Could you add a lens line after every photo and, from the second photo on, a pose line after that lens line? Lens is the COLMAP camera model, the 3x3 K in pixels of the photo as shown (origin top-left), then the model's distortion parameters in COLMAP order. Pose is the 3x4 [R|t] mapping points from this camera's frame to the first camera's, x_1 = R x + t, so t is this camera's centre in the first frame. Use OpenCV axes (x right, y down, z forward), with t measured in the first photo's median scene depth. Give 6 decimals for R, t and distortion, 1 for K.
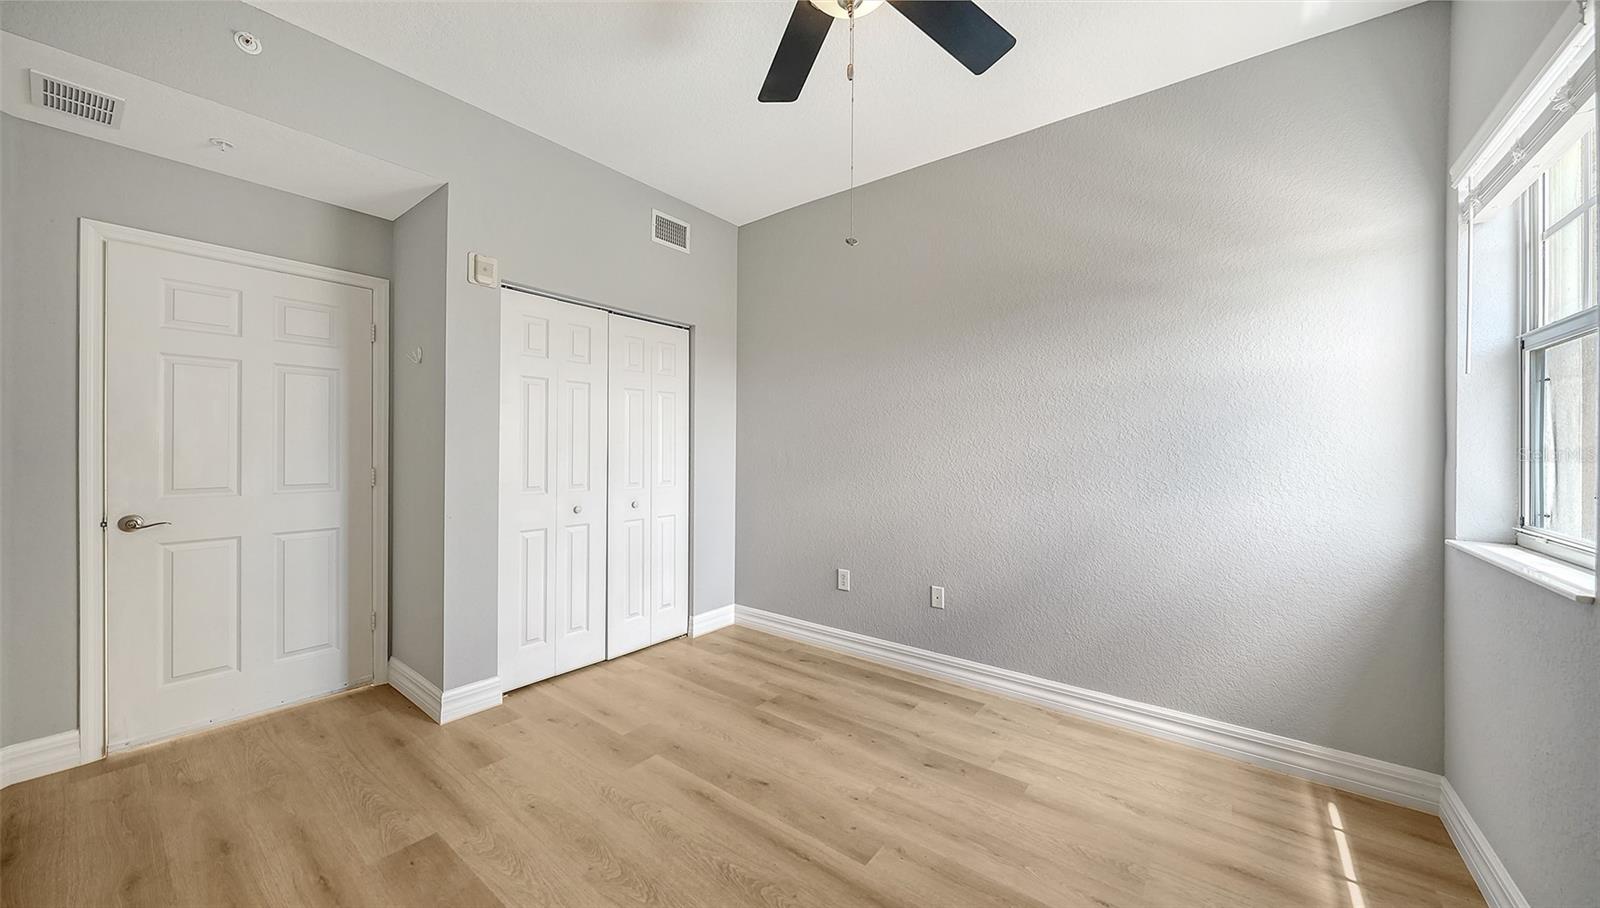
lens RADIAL K [[560.5, 0, 804.5], [0, 560.5, 437.5], [0, 0, 1]] dist [-0.004644, -0.000073]
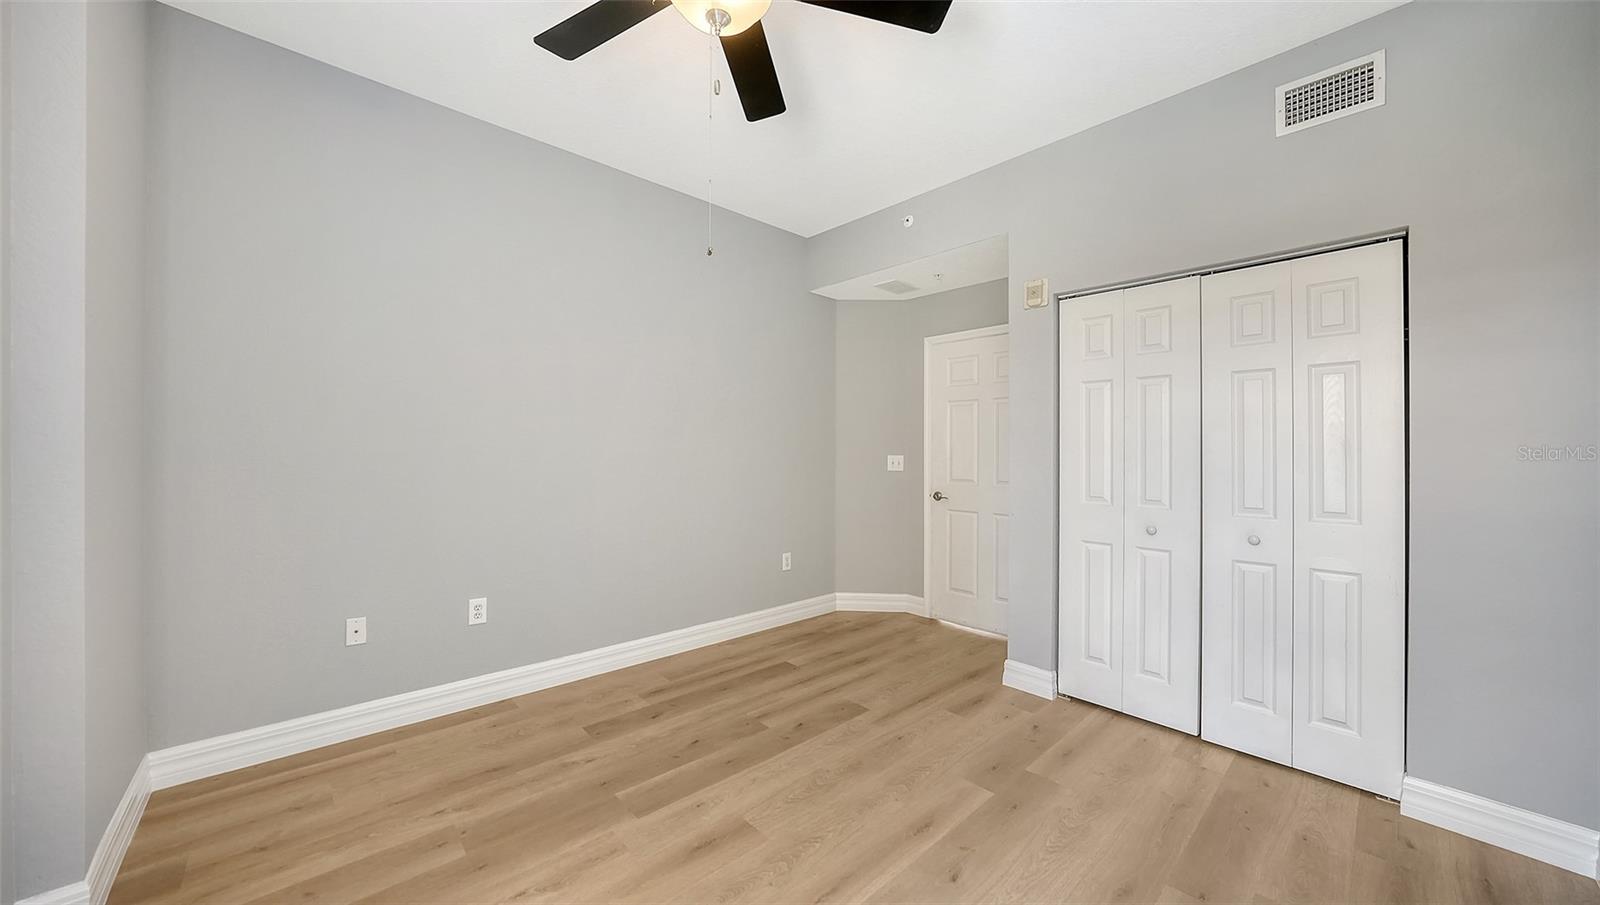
lens RADIAL K [[559.7, 0, 786.7], [0, 559.7, 443.9], [0, 0, 1]] dist [-0.001517, -0.000247]
pose [[-0.173956, -0.020463, -0.984541, 0.589834], [0.008338, 0.999718, -0.022252, 0.017127], [0.984718, -0.012079, -0.173736, 0.709018]]
